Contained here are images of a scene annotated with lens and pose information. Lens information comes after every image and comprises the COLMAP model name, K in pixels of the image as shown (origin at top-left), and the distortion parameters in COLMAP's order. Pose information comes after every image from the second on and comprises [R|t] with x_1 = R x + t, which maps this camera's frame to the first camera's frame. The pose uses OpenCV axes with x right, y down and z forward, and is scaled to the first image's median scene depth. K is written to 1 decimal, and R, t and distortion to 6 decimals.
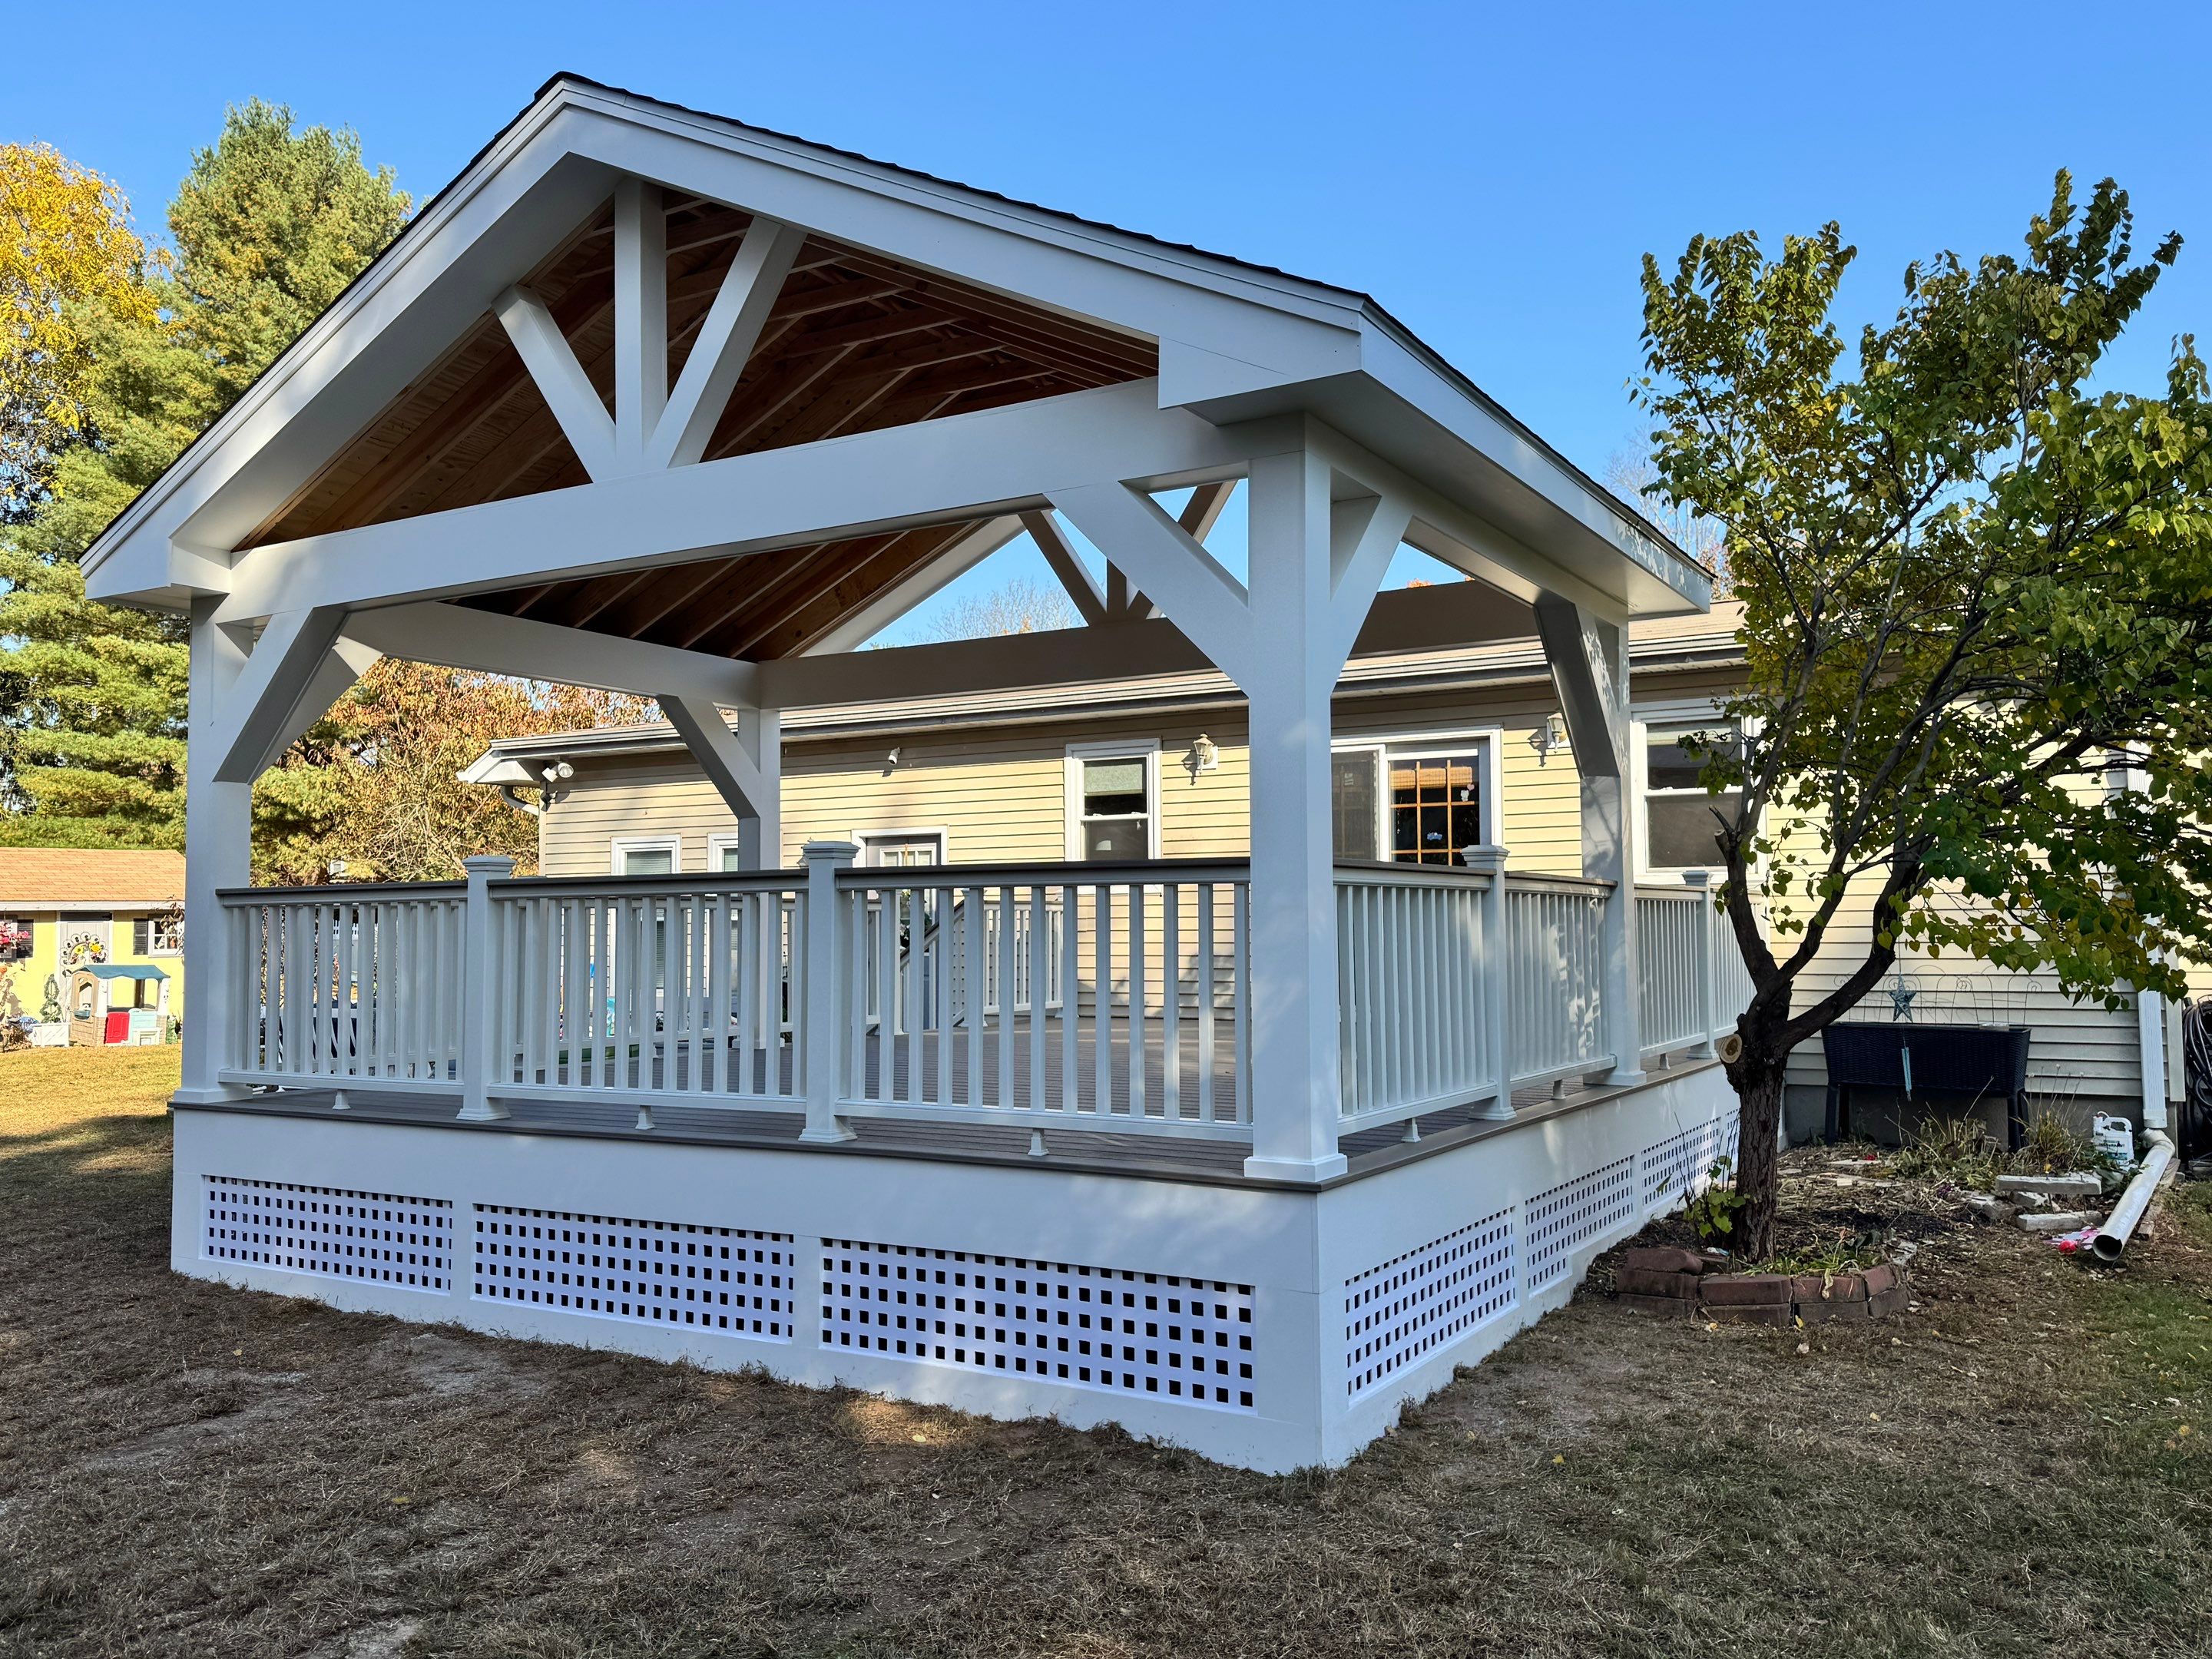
lens RADIAL K [[1696.1, 0, 1150.7], [0, 1696.1, 830.8], [0, 0, 1]] dist [0.073323, -0.102217]
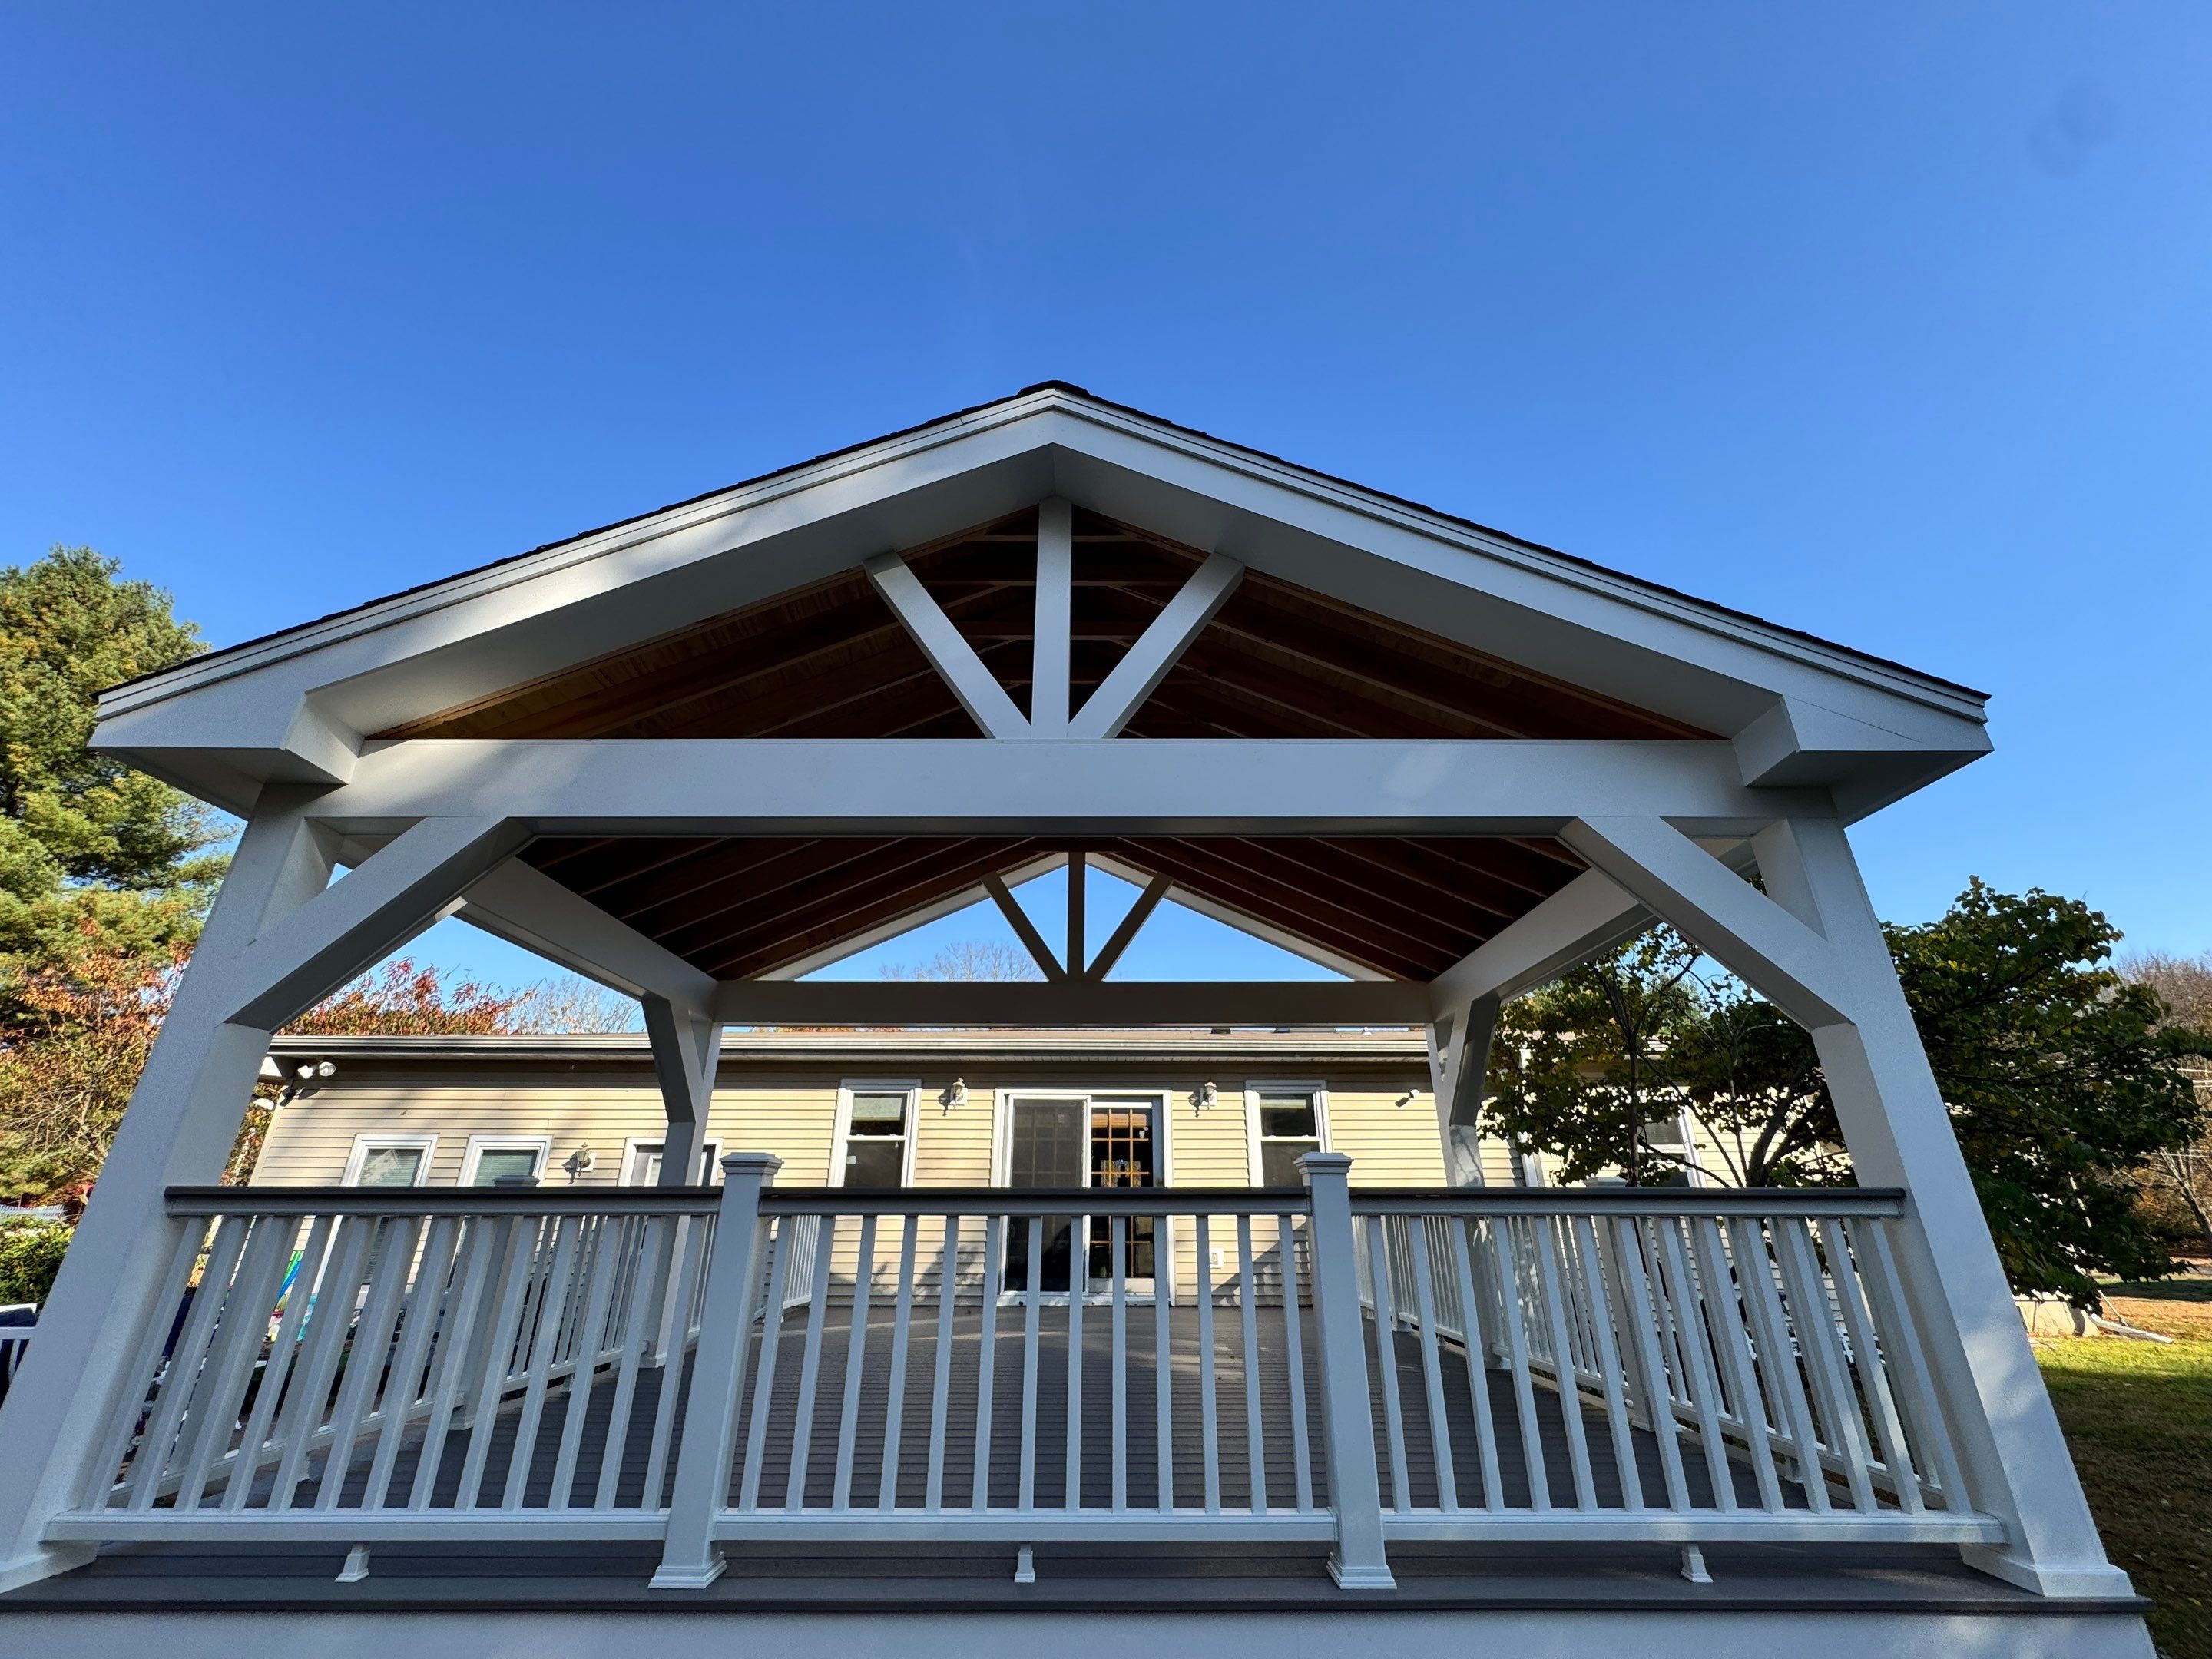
lens RADIAL K [[857.0, 0, 1106.0], [0, 857.0, 829.5], [0, 0, 1]] dist [0.000275, 0.000252]
pose [[0.866507, 0.209952, 0.452864, -0.244769], [-0.037323, 0.931954, -0.360649, 0.002595], [-0.497767, 0.295603, 0.815381, 0.312897]]
